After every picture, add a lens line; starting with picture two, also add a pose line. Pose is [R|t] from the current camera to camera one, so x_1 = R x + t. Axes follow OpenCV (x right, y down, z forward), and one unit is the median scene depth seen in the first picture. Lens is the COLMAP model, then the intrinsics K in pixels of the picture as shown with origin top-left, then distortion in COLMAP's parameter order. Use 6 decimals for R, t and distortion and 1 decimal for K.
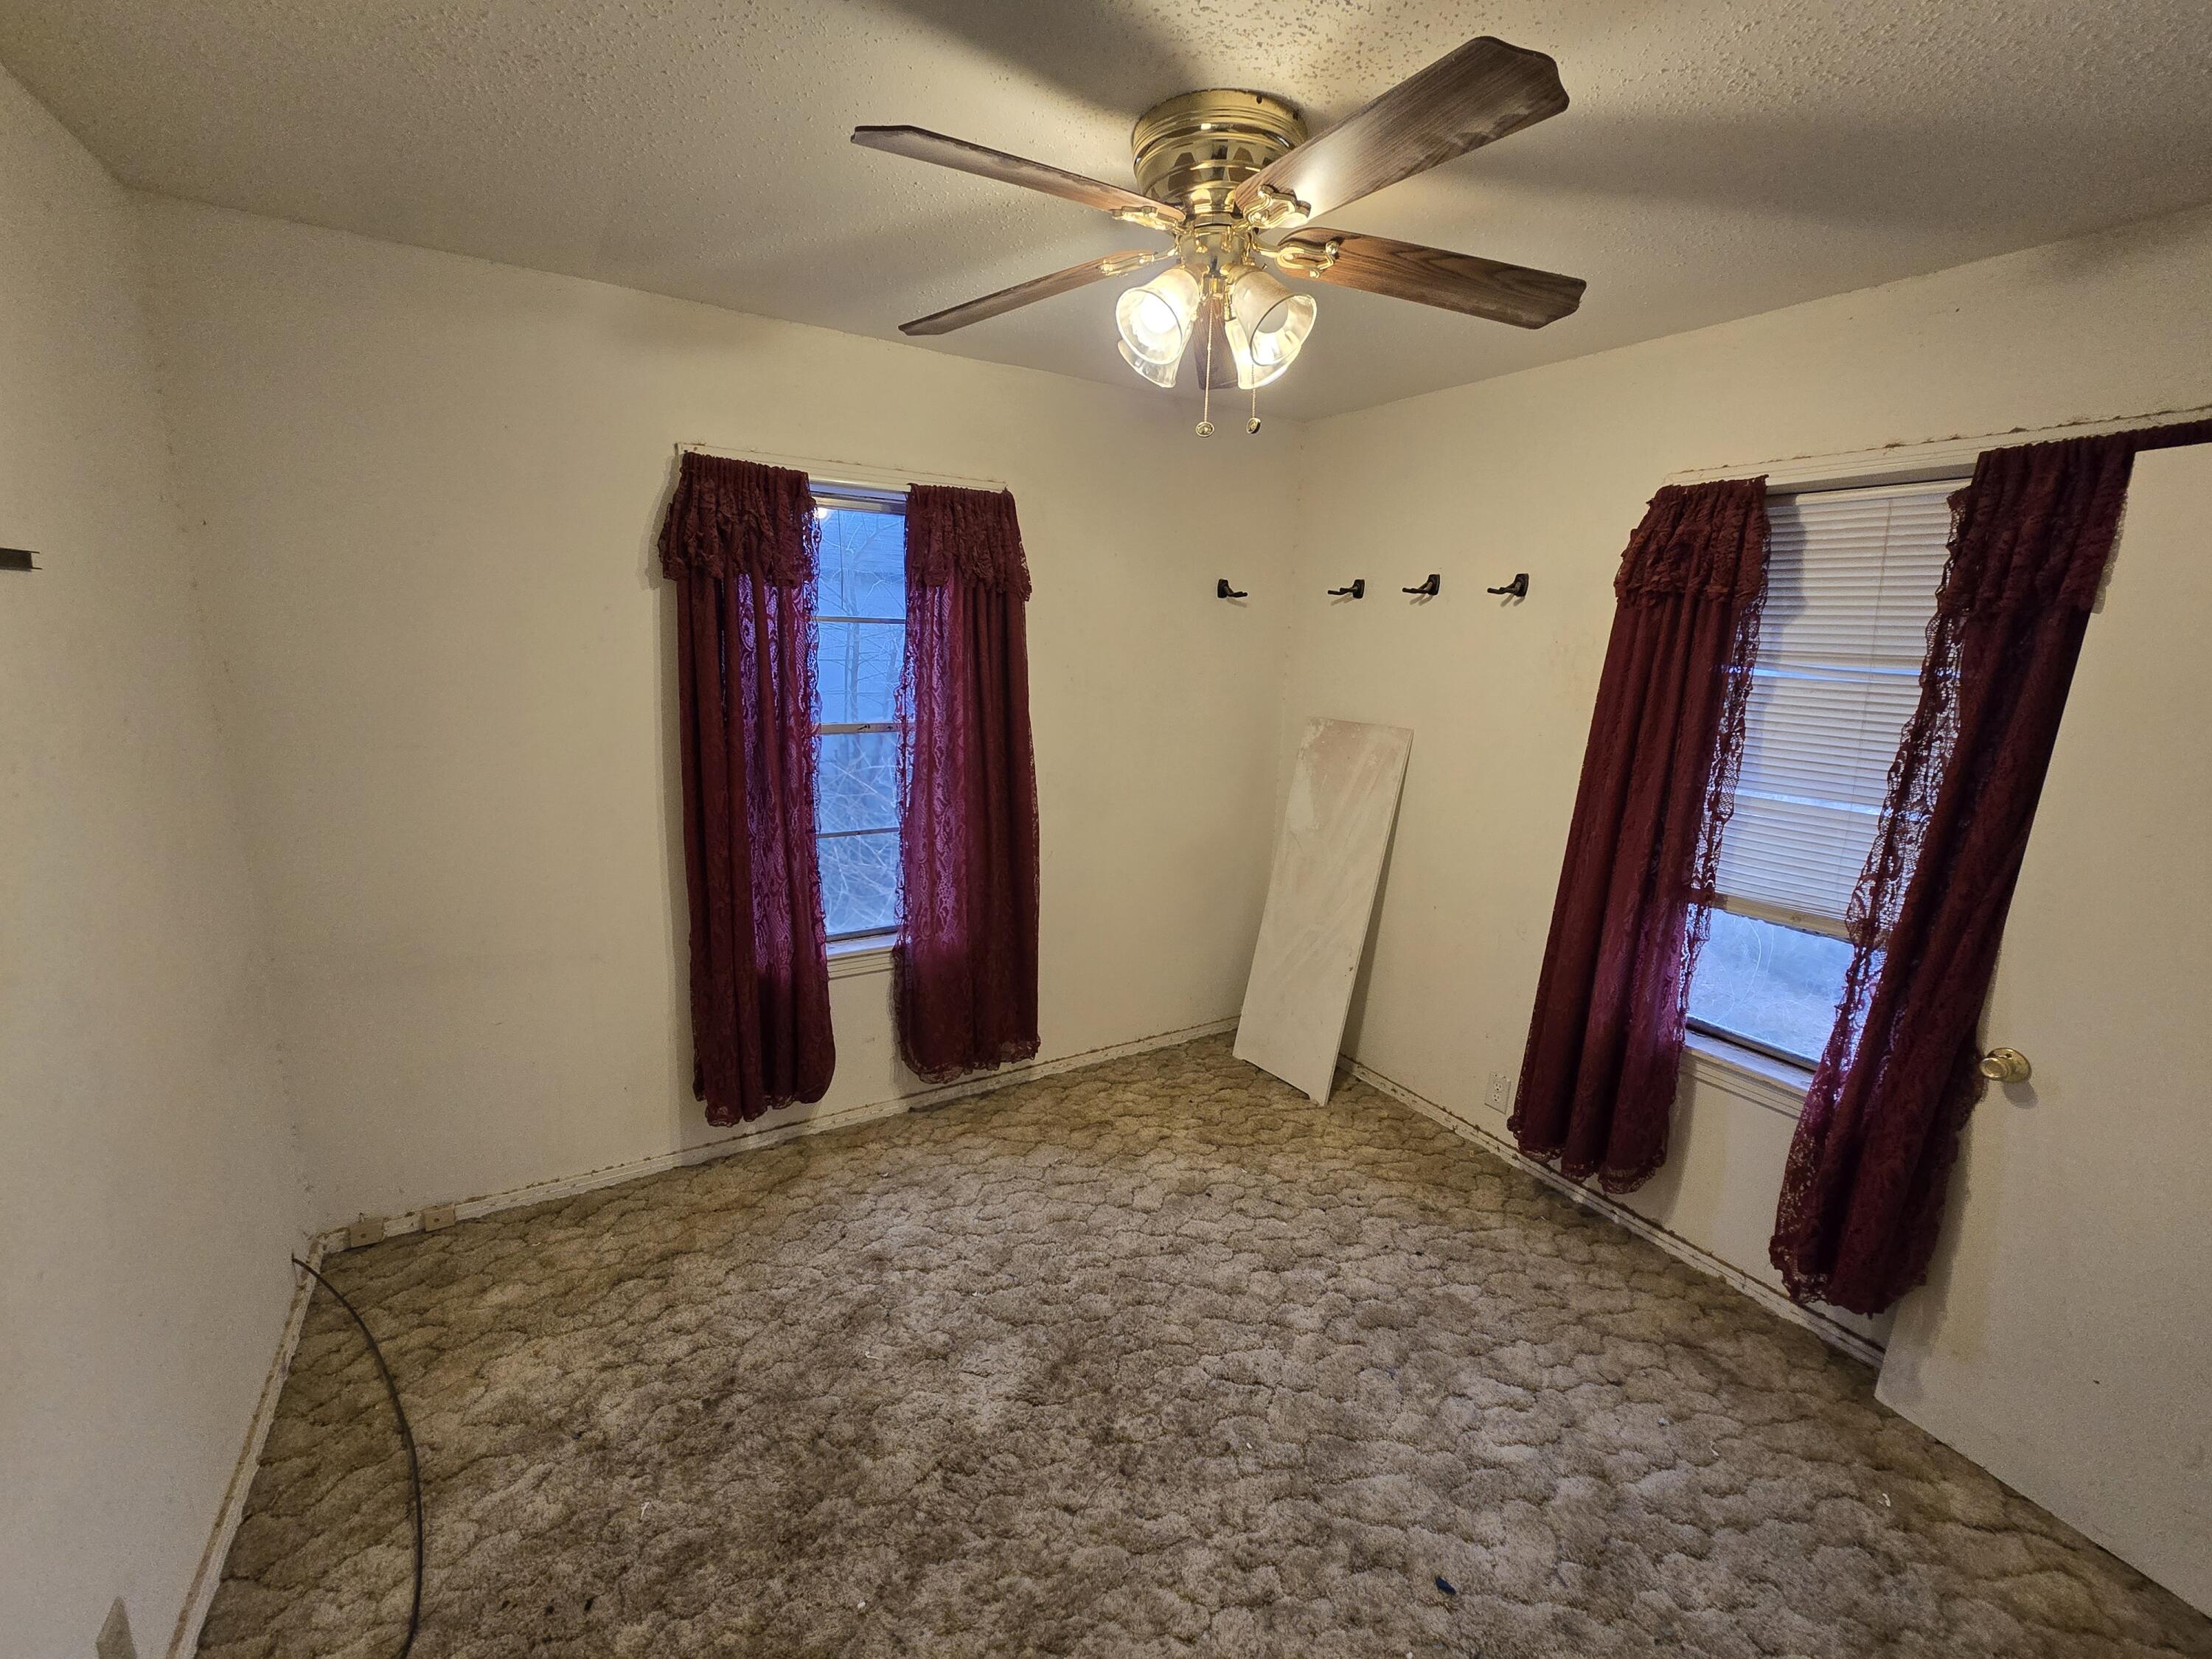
lens RADIAL K [[932.0, 0, 1117.7], [0, 932.0, 836.1], [0, 0, 1]] dist [-0.000511, -0.000202]
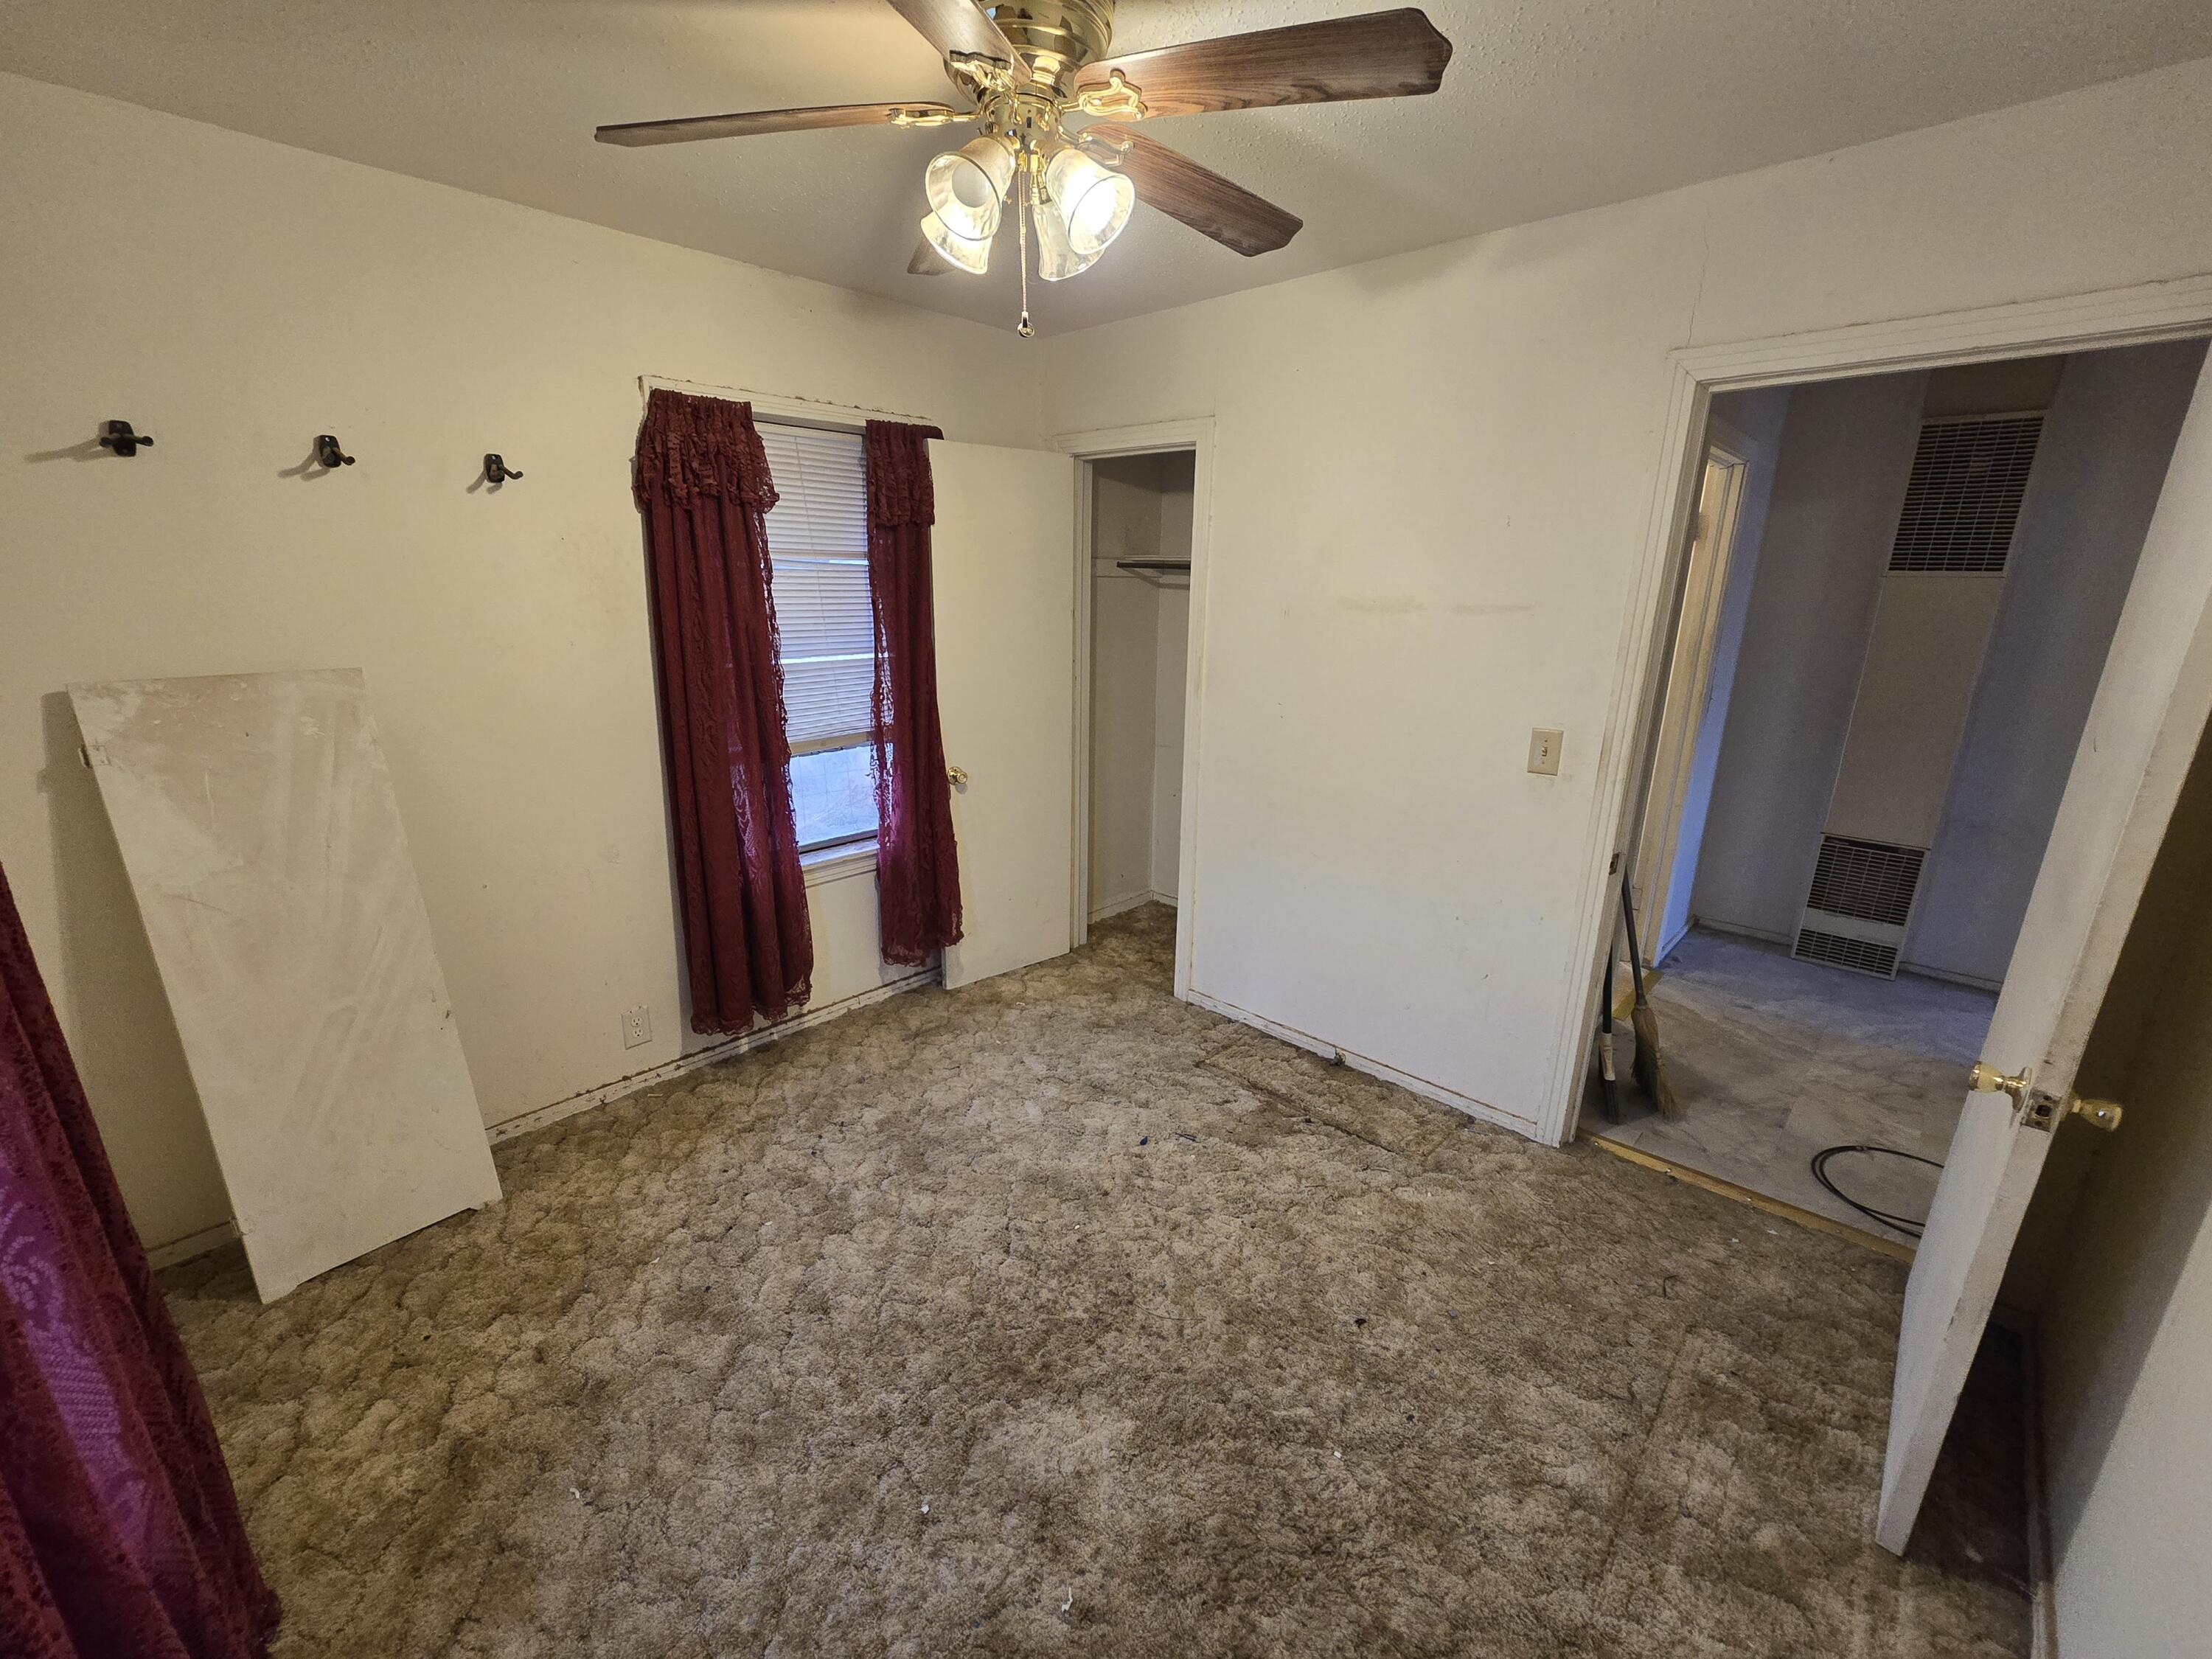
lens RADIAL K [[907.3, 0, 1107.1], [0, 907.3, 836.3], [0, 0, 1]] dist [-0.000507, -0.000399]
pose [[-0.264048, -0.302721, 0.915772, -0.672654], [0.183704, 0.916304, 0.355865, -0.192020], [-0.946854, 0.262196, -0.186337, 0.882161]]
